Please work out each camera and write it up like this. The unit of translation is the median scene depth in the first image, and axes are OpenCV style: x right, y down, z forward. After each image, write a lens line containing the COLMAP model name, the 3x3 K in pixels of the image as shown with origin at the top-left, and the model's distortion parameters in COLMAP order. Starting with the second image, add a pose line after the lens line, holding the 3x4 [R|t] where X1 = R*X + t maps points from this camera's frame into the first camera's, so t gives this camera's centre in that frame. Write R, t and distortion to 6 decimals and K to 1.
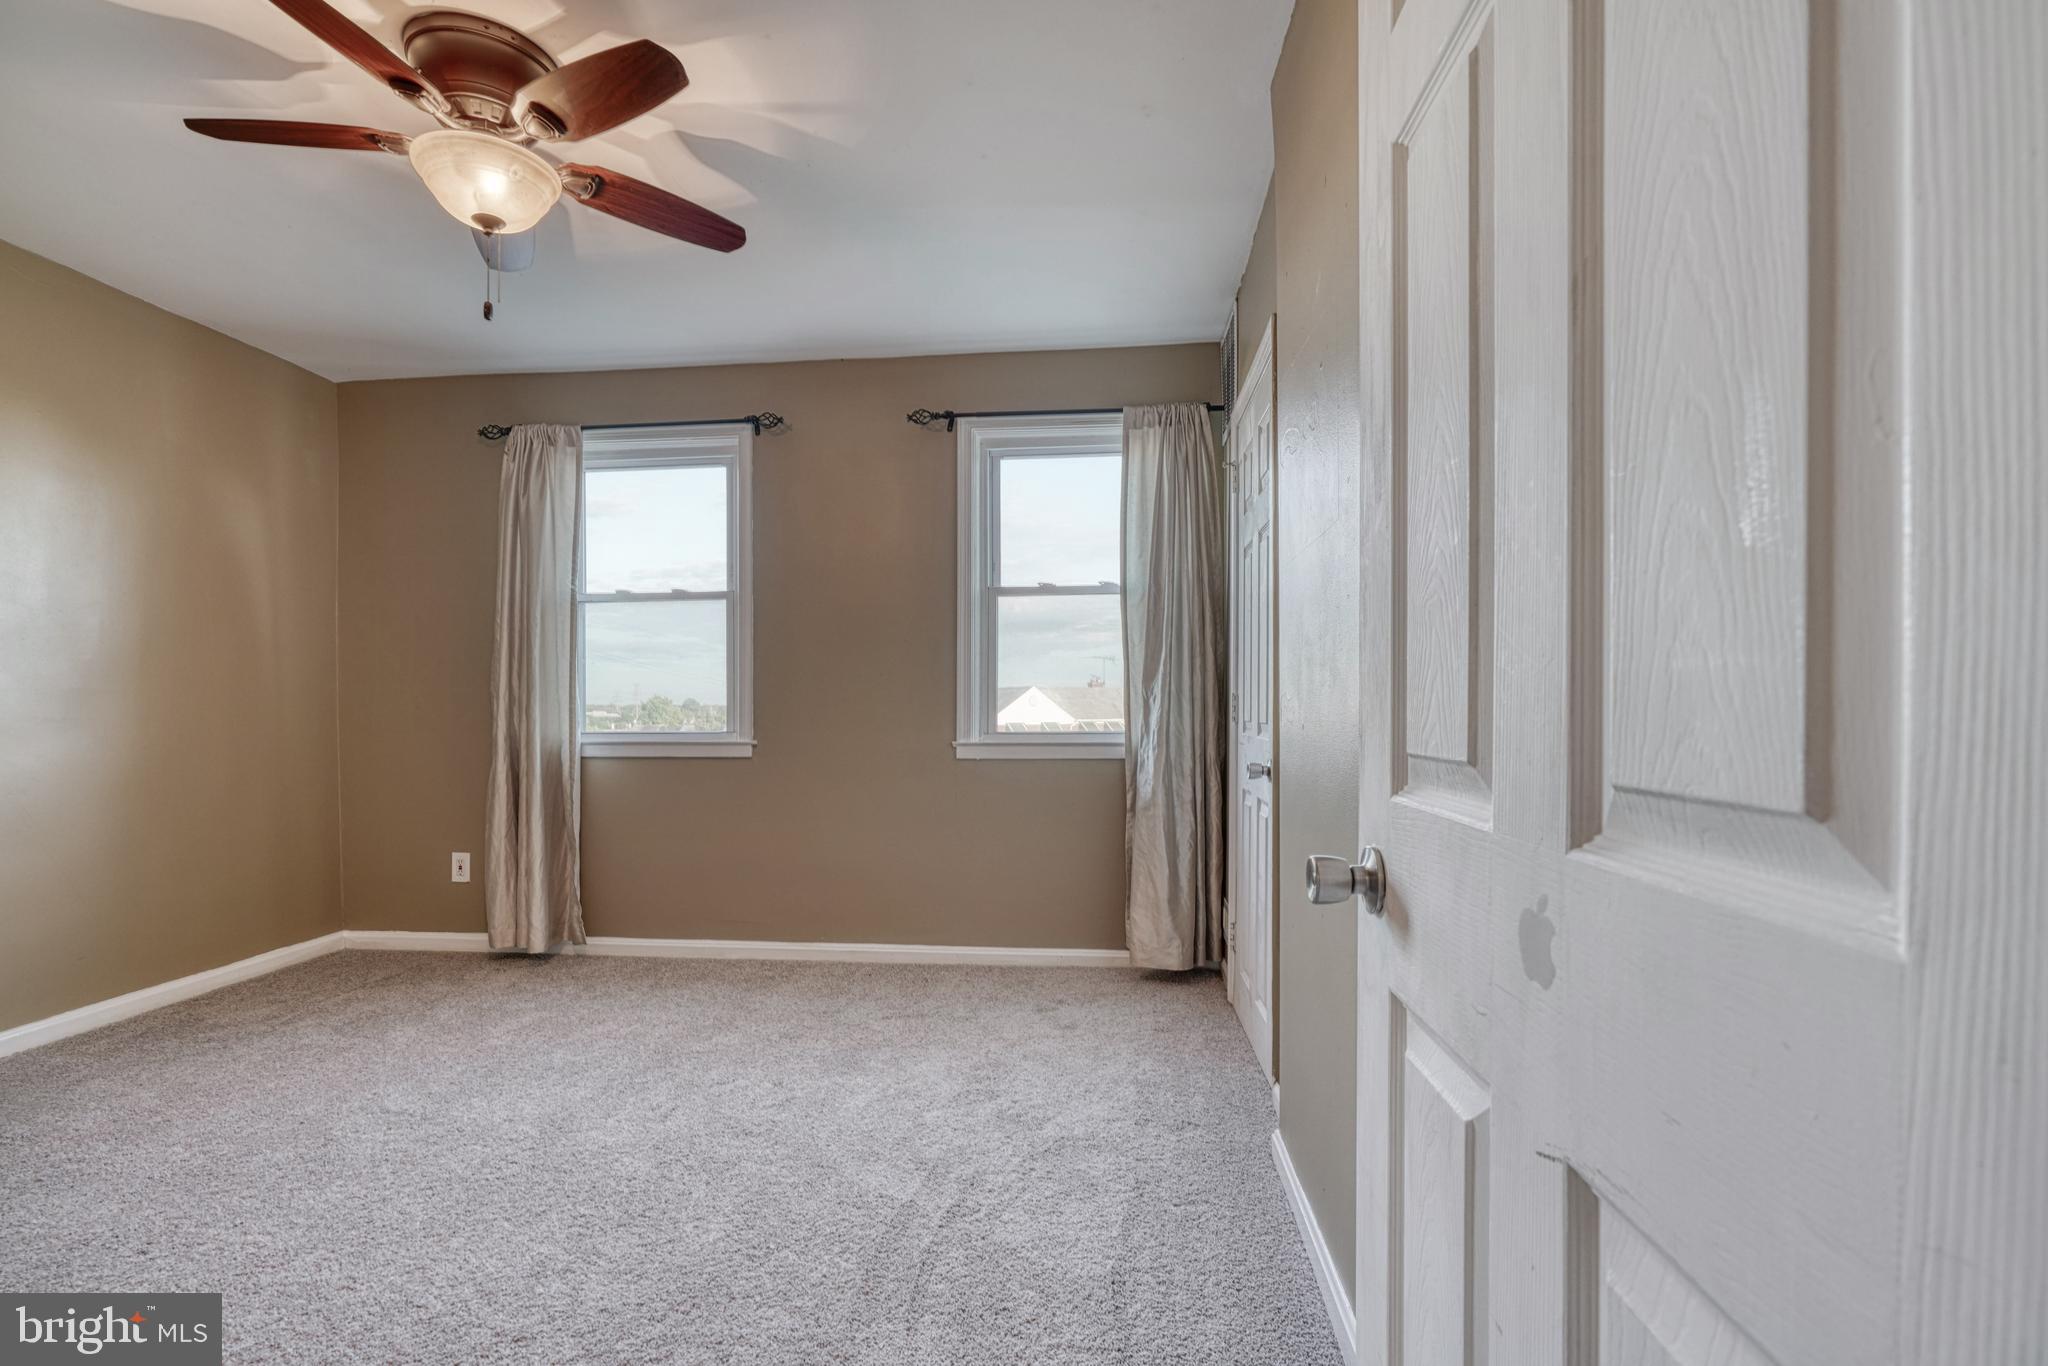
lens RADIAL K [[917.3, 0, 1025.9], [0, 917.3, 692.5], [0, 0, 1]] dist [-0.011510, 0.005738]
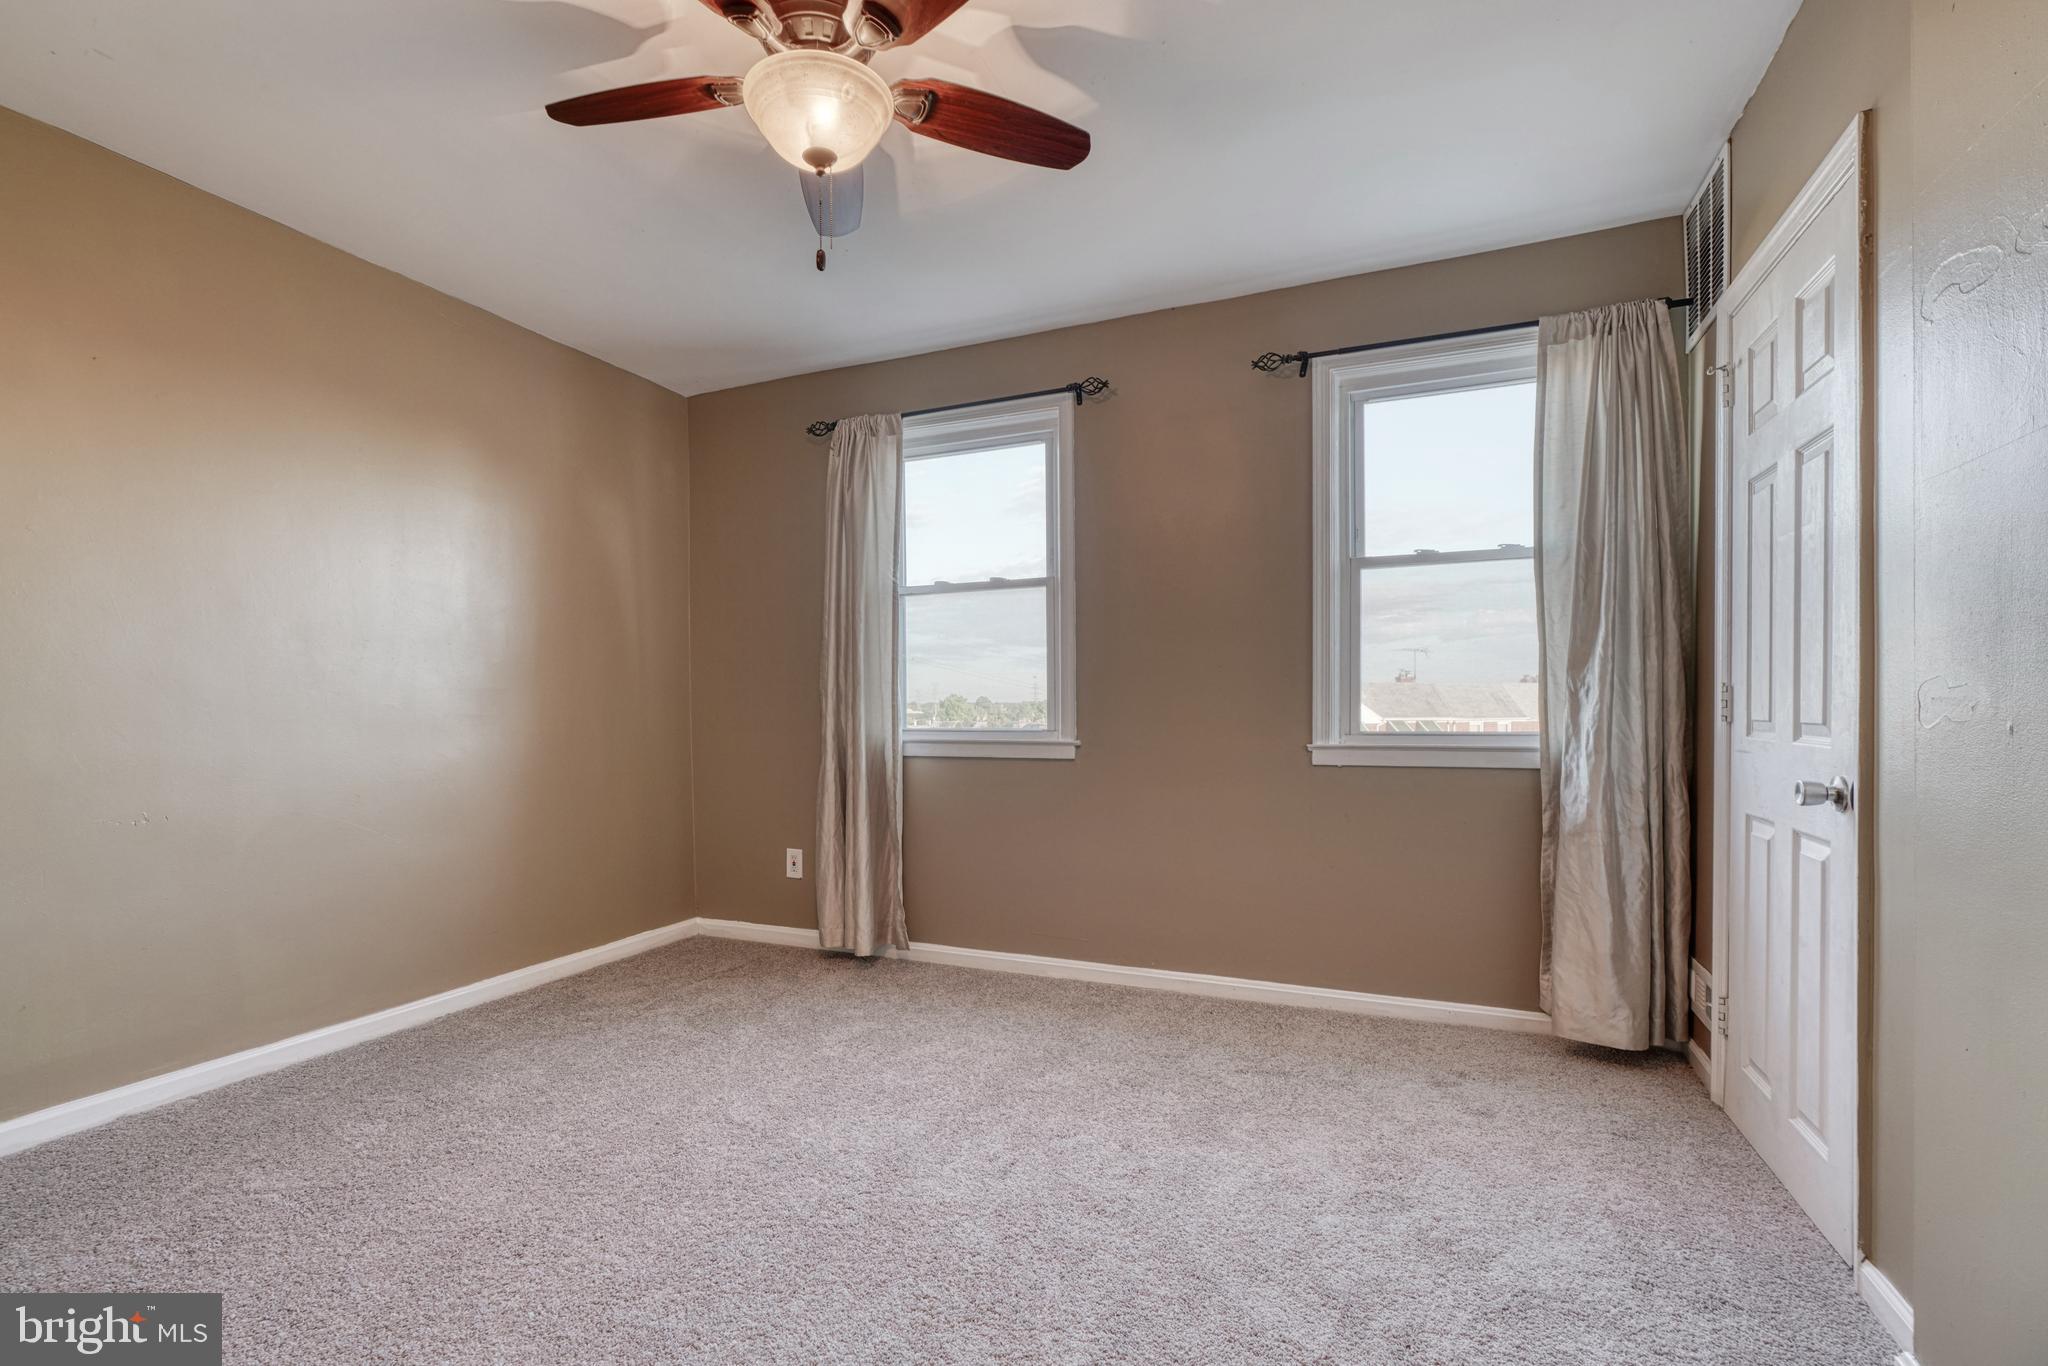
lens RADIAL K [[917.3, 0, 1015.6], [0, 917.3, 691.0], [0, 0, 1]] dist [-0.011510, 0.005738]
pose [[0.951549, -0.006271, -0.307435, -0.081376], [0.006551, 0.999979, -0.000121, 0.003193], [0.307429, -0.001899, 0.951569, 0.124335]]
